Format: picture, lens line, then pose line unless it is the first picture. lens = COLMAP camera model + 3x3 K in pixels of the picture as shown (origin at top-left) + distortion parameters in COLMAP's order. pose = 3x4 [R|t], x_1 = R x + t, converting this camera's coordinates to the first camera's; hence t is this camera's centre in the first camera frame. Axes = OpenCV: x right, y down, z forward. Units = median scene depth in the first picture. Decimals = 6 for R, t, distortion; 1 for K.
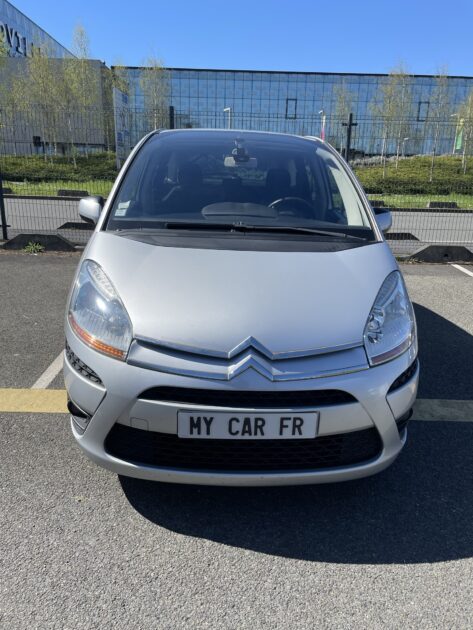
lens RADIAL K [[475.2, 0, 240.2], [0, 475.2, 311.7], [0, 0, 1]] dist [0.065065, -0.087614]
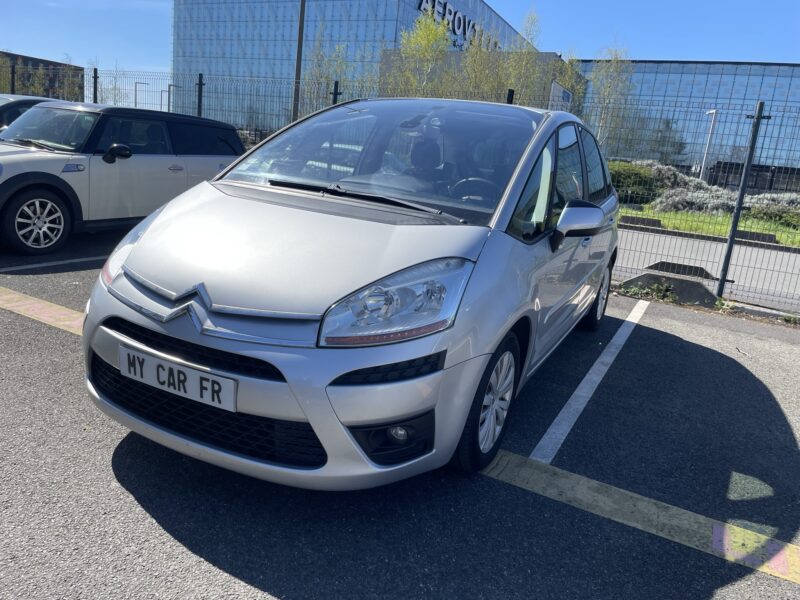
lens RADIAL K [[603.5, 0, 401.0], [0, 603.5, 301.8], [0, 0, 1]] dist [0.065065, -0.087614]
pose [[0.874107, 0.169403, -0.455235, 0.881706], [-0.212863, 0.976021, -0.045525, 0.059764], [0.436607, 0.136697, 0.889207, 0.145999]]
